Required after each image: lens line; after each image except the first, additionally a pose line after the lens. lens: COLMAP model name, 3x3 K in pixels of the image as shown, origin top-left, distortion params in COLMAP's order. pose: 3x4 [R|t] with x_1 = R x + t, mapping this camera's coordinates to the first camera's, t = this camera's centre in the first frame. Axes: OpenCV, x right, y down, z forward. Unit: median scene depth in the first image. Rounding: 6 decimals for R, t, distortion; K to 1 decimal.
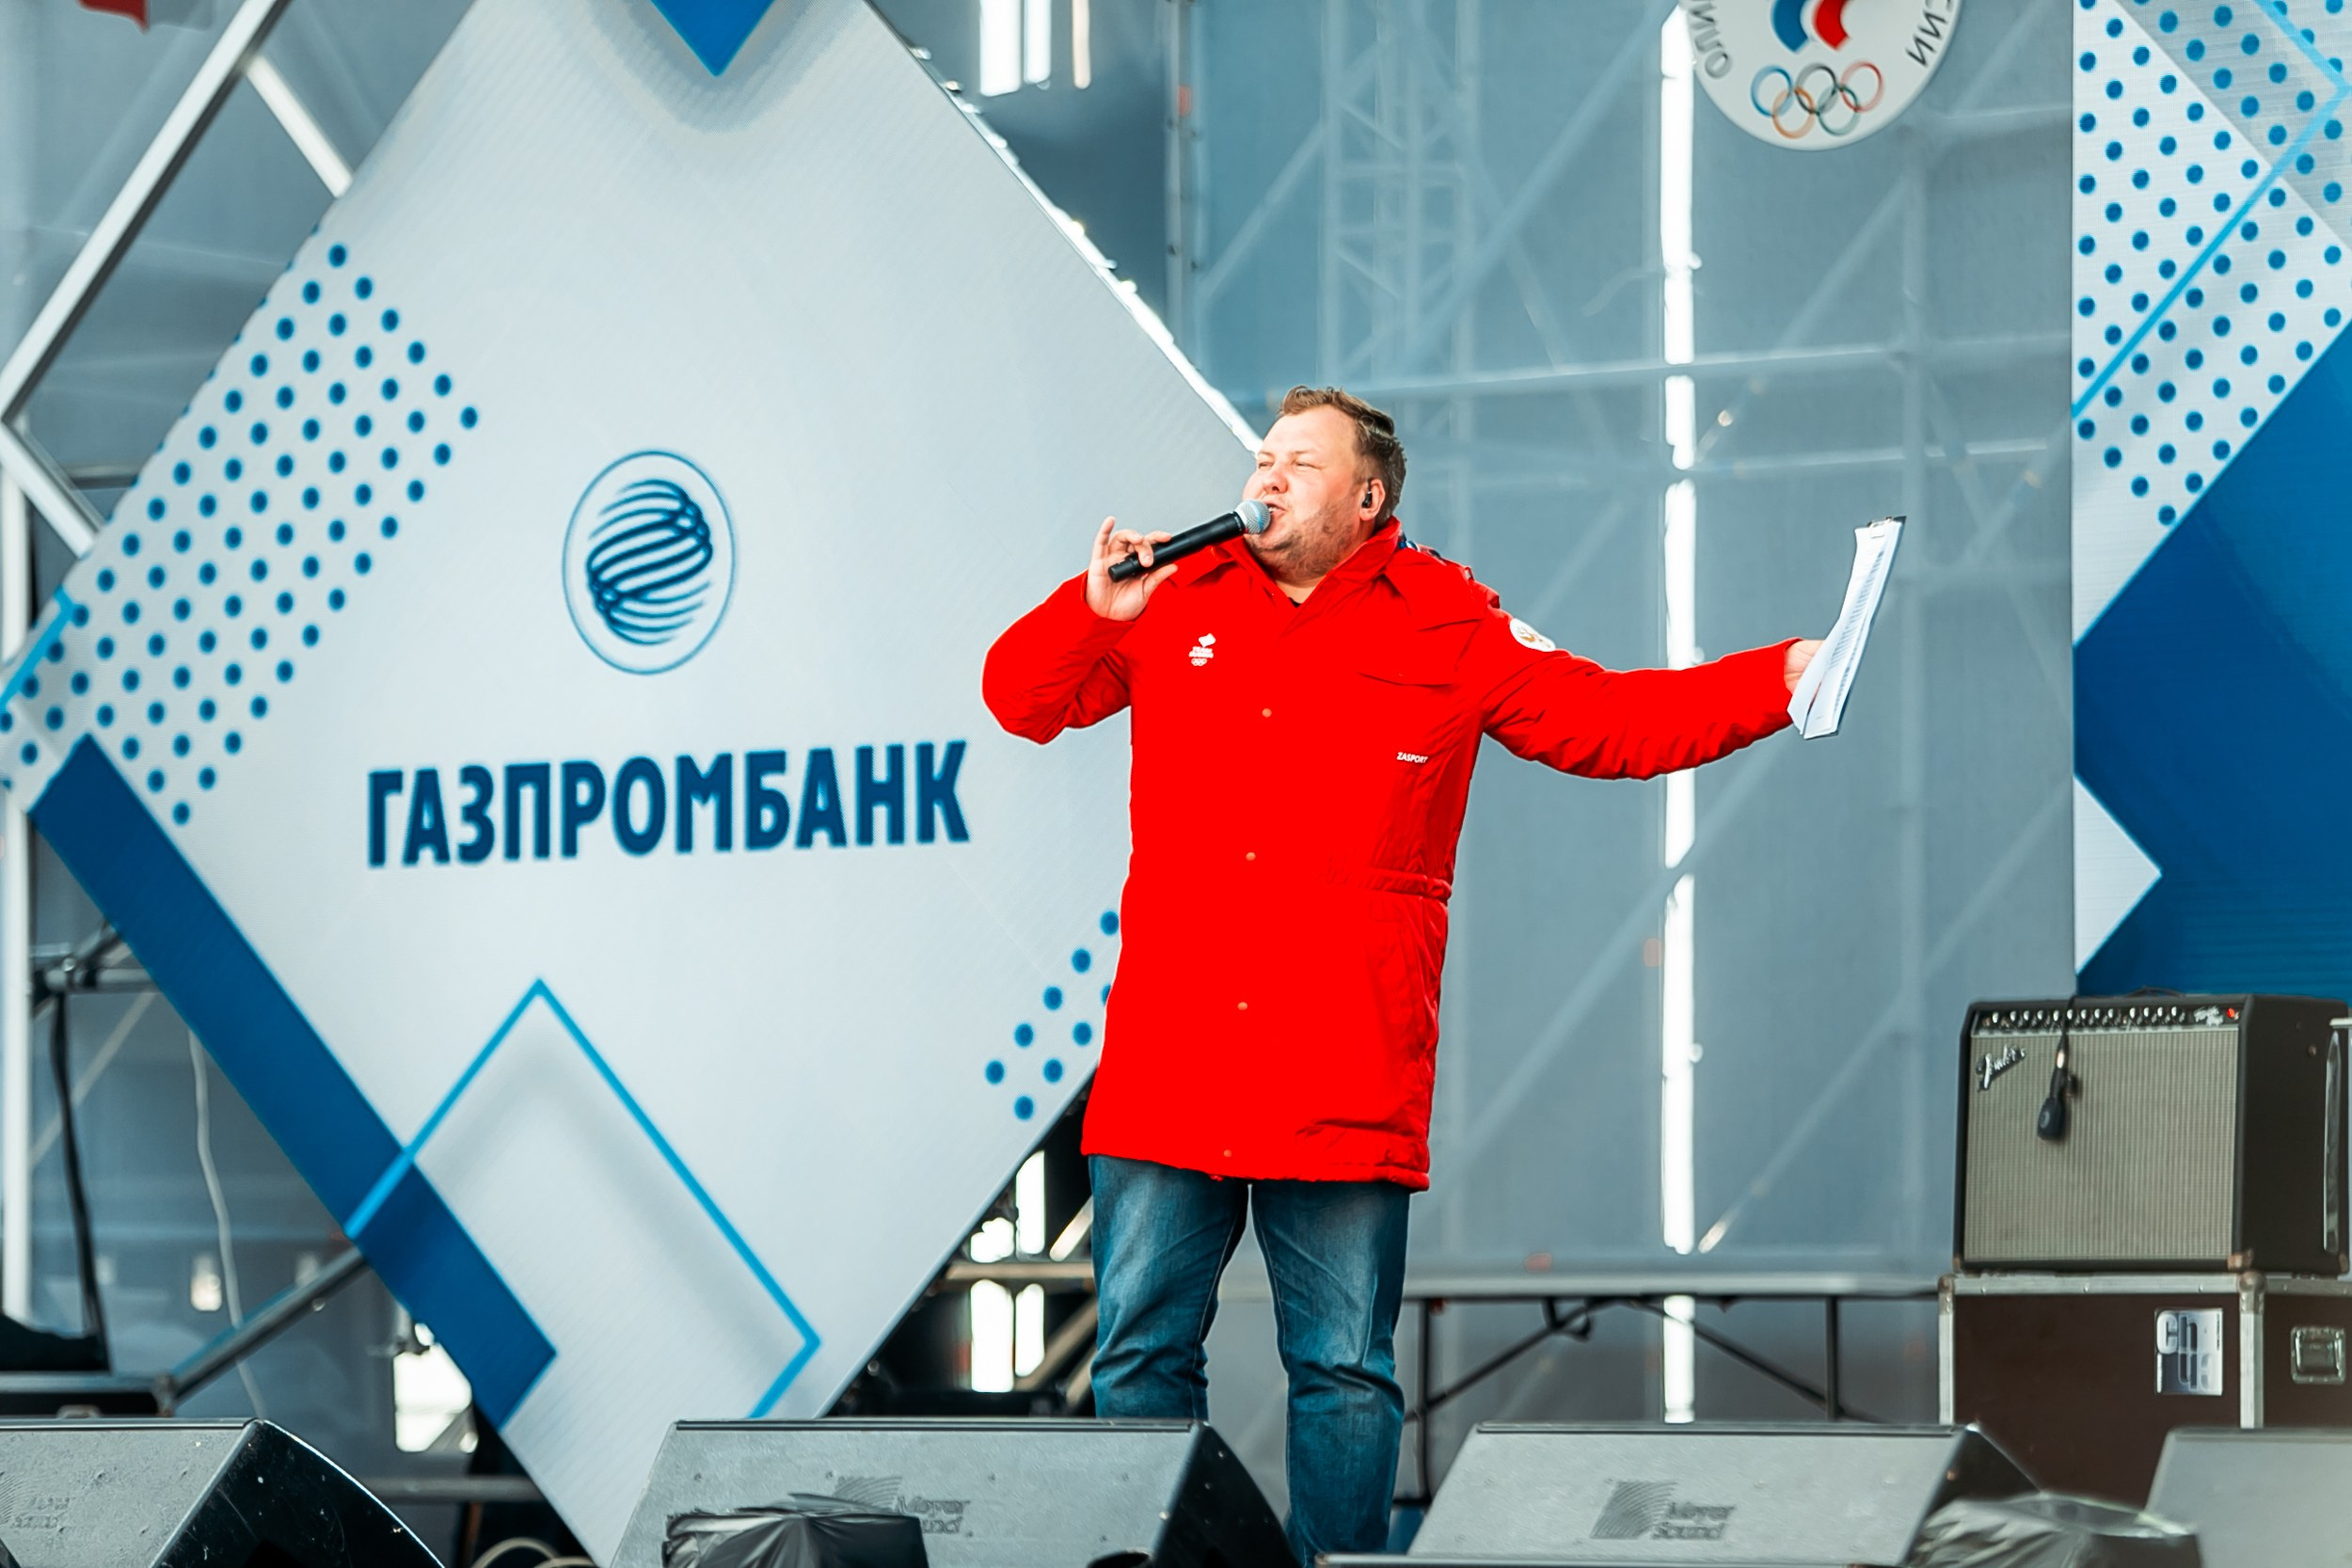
lens RADIAL K [[9549.1, 0, 1172.1], [0, 9549.1, 791.3], [0, 0, 1]] dist [0.674982, 0.000000]
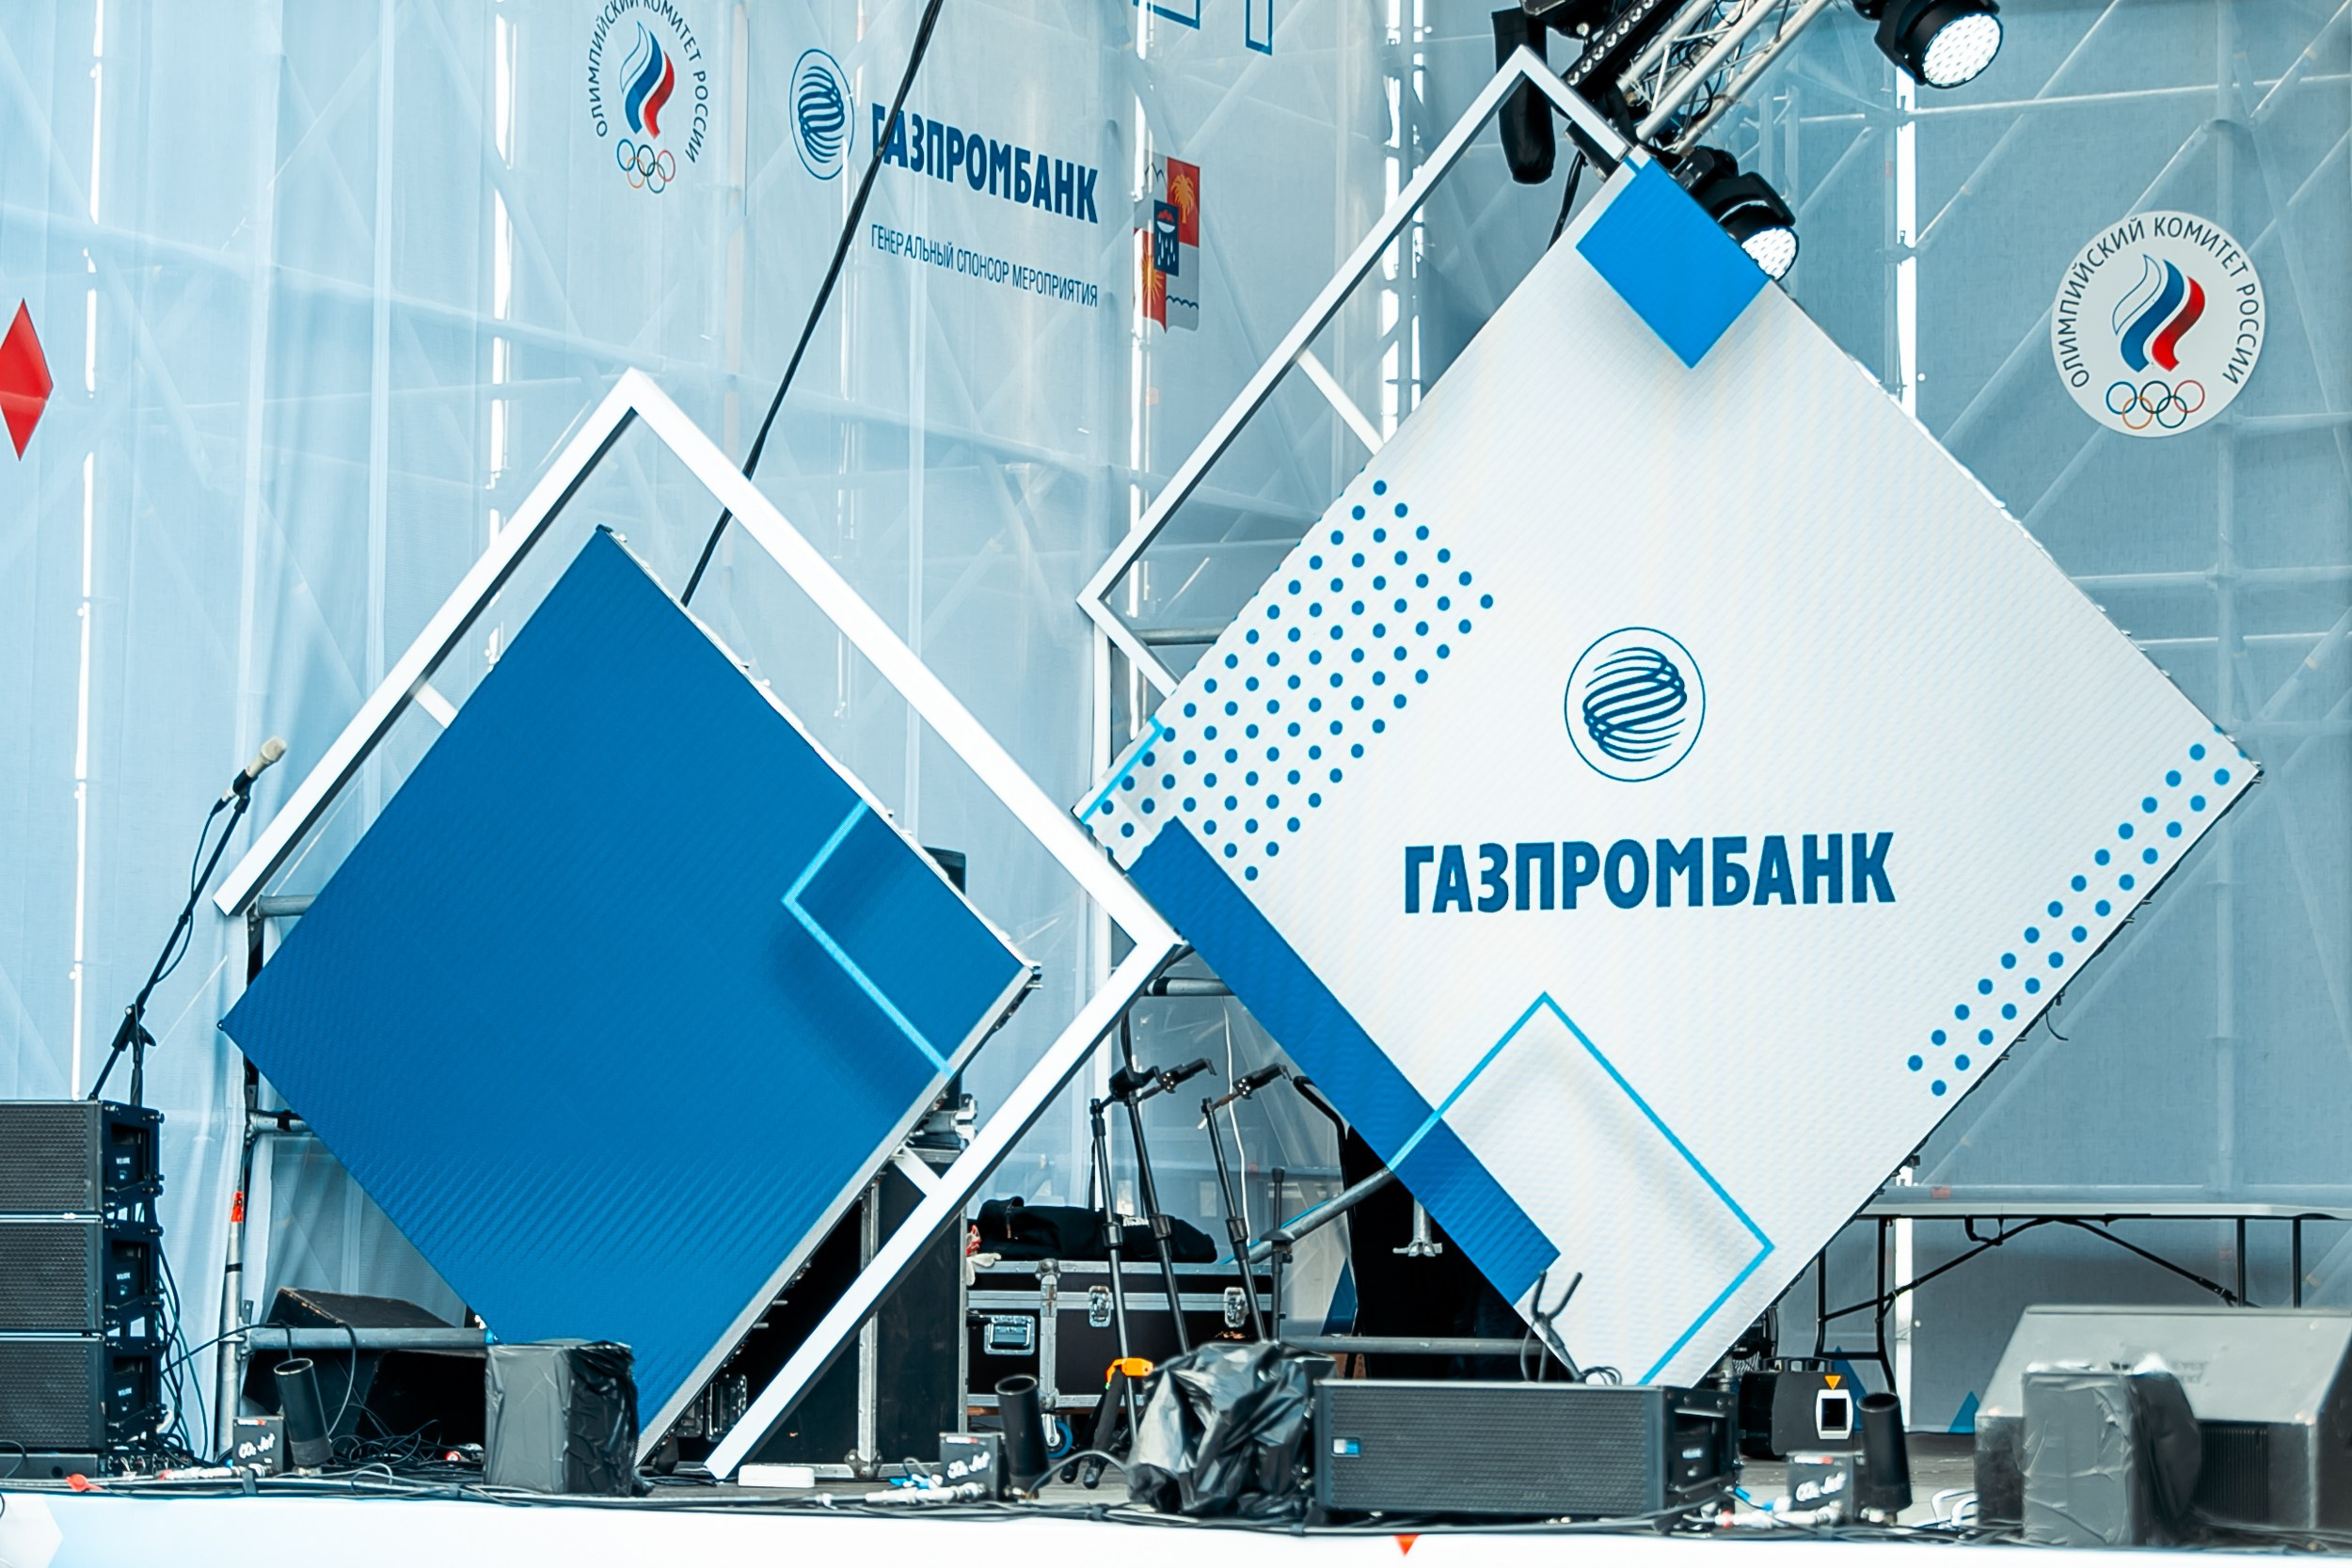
lens RADIAL K [[6450.4, 0, 1179.4], [0, 6450.4, 794.9], [0, 0, 1]] dist [-0.038799, 0.000000]
pose [[0.990453, 0.016823, 0.136822, -0.253293], [-0.015326, 0.999811, -0.011988, 0.002317], [-0.136998, 0.009777, 0.990523, 0.050161]]
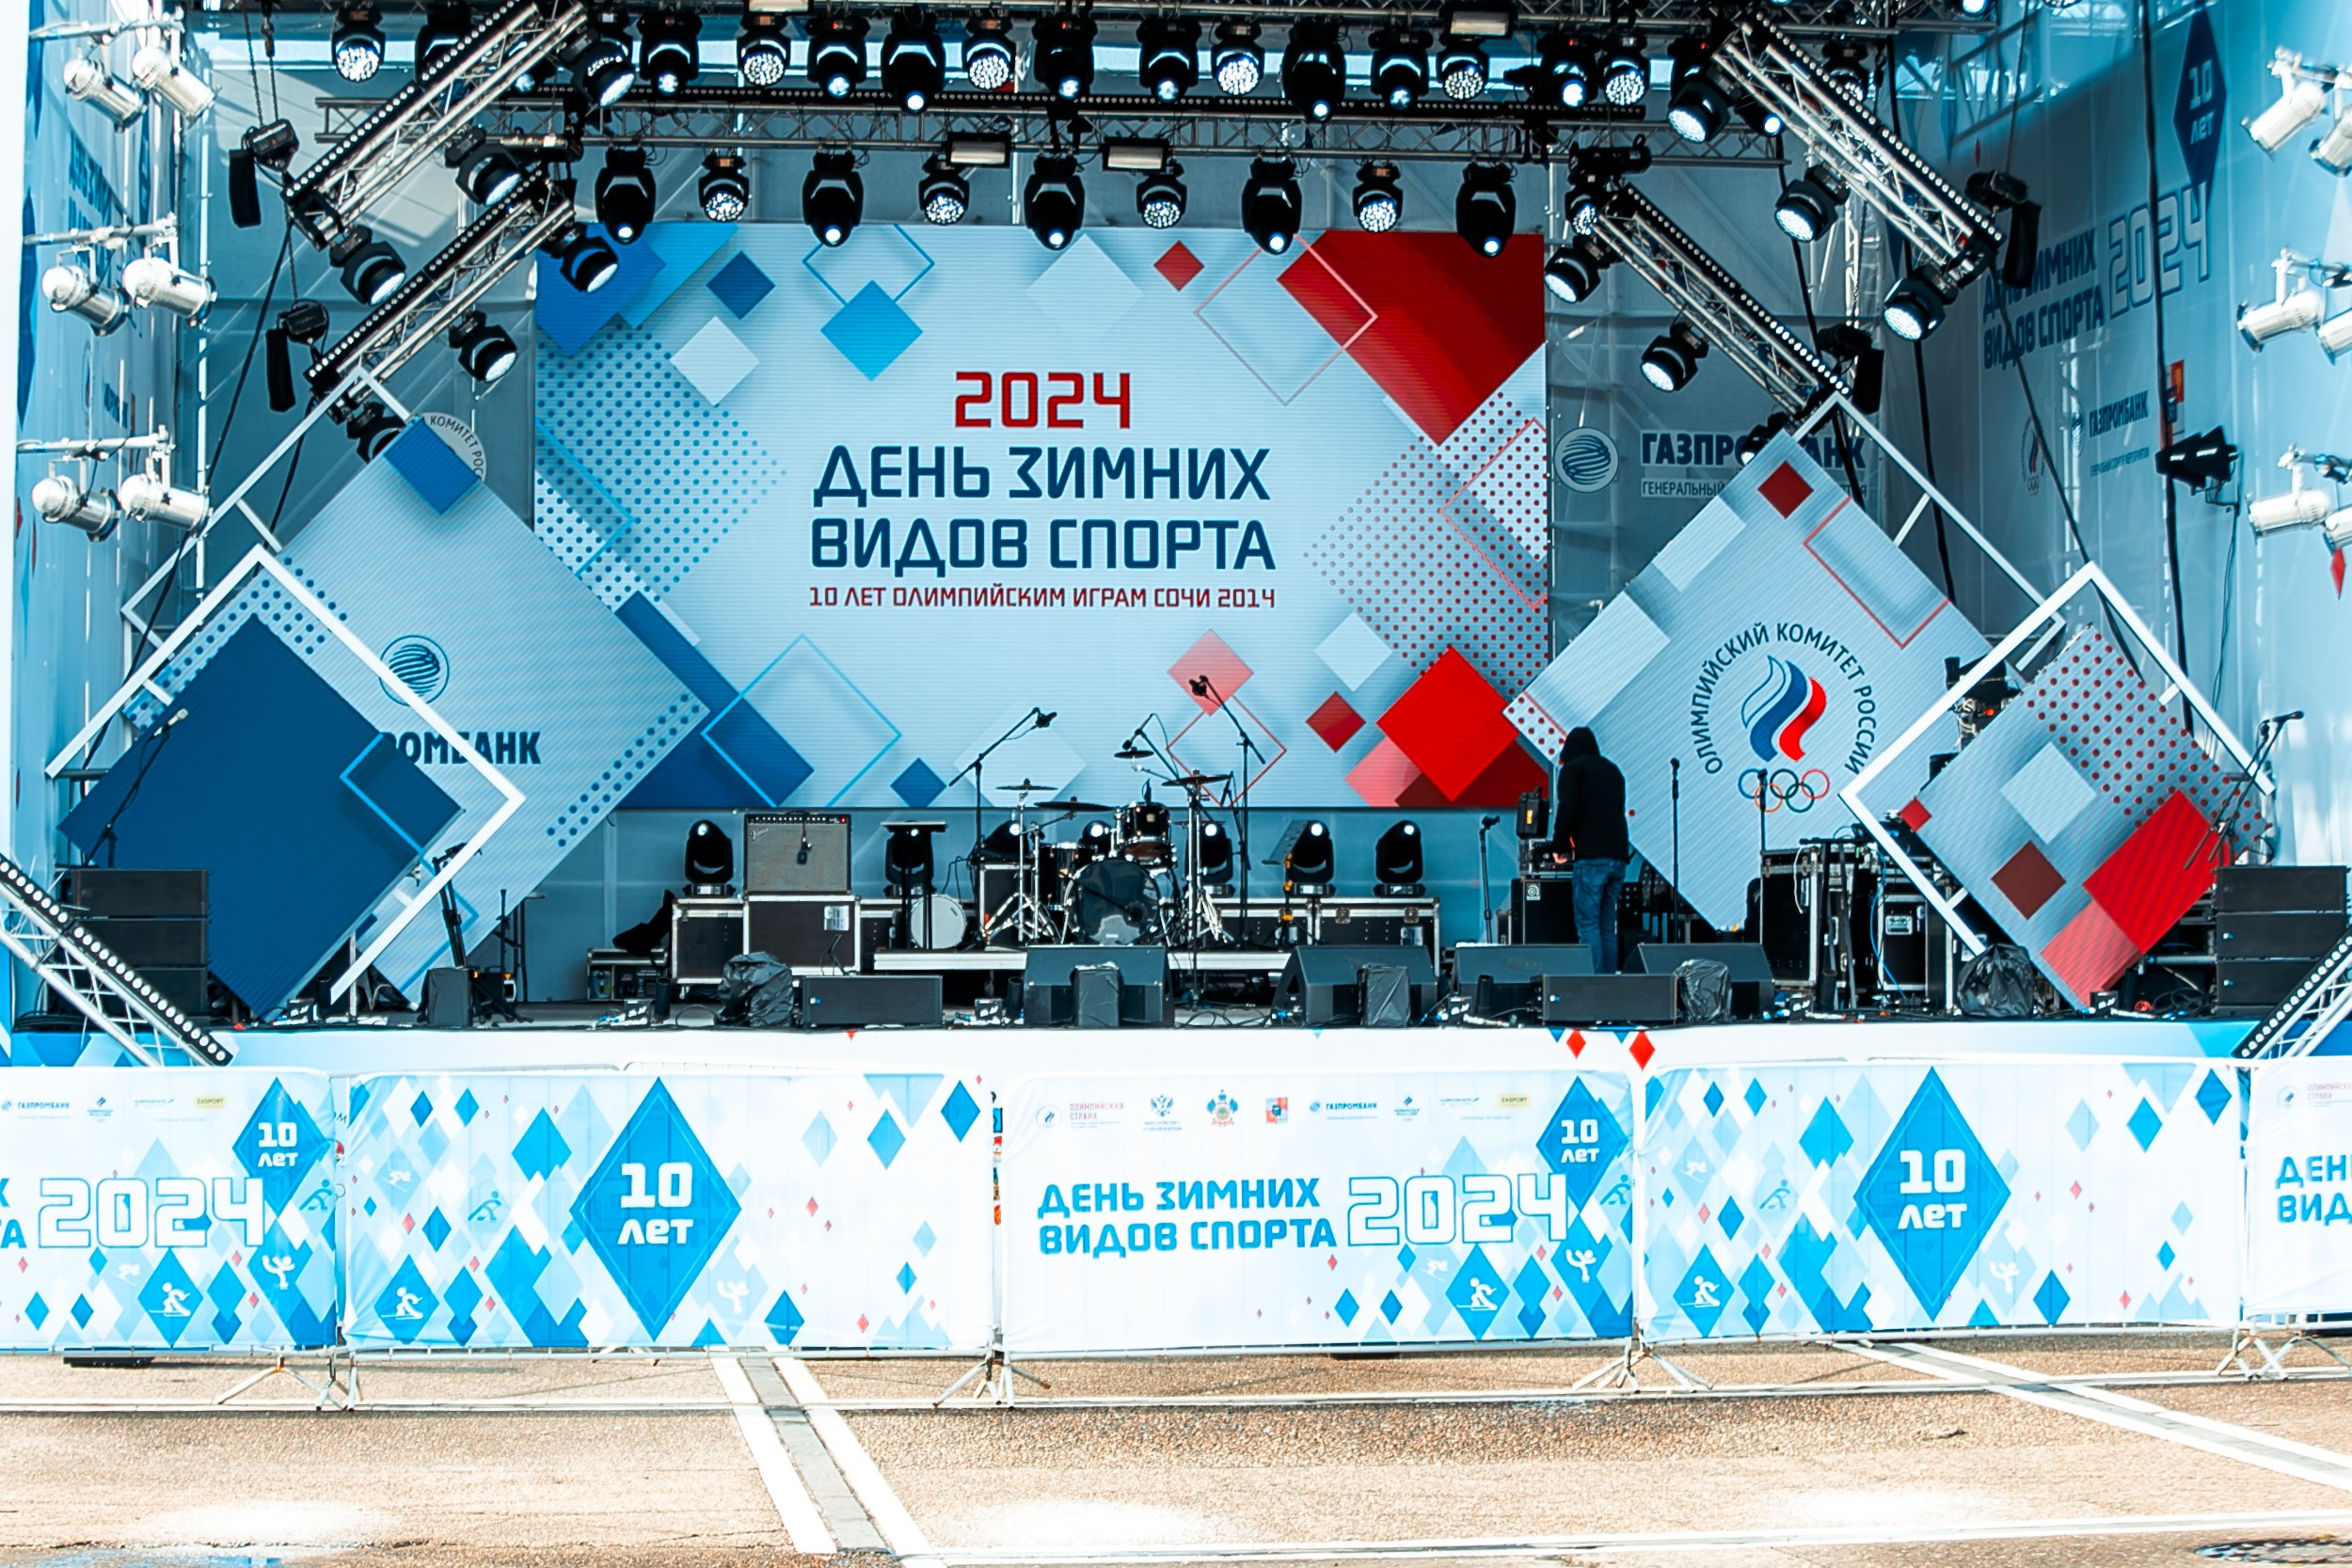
lens RADIAL K [[4597.1, 0, 1189.8], [0, 4597.1, 782.8], [0, 0, 1]] dist [-0.312368, 0.000000]
pose [[0.723274, 0.016150, 0.690373, -0.907352], [-0.041104, 0.998961, 0.019693, -0.027087], [-0.689337, -0.042620, 0.723186, -0.267625]]
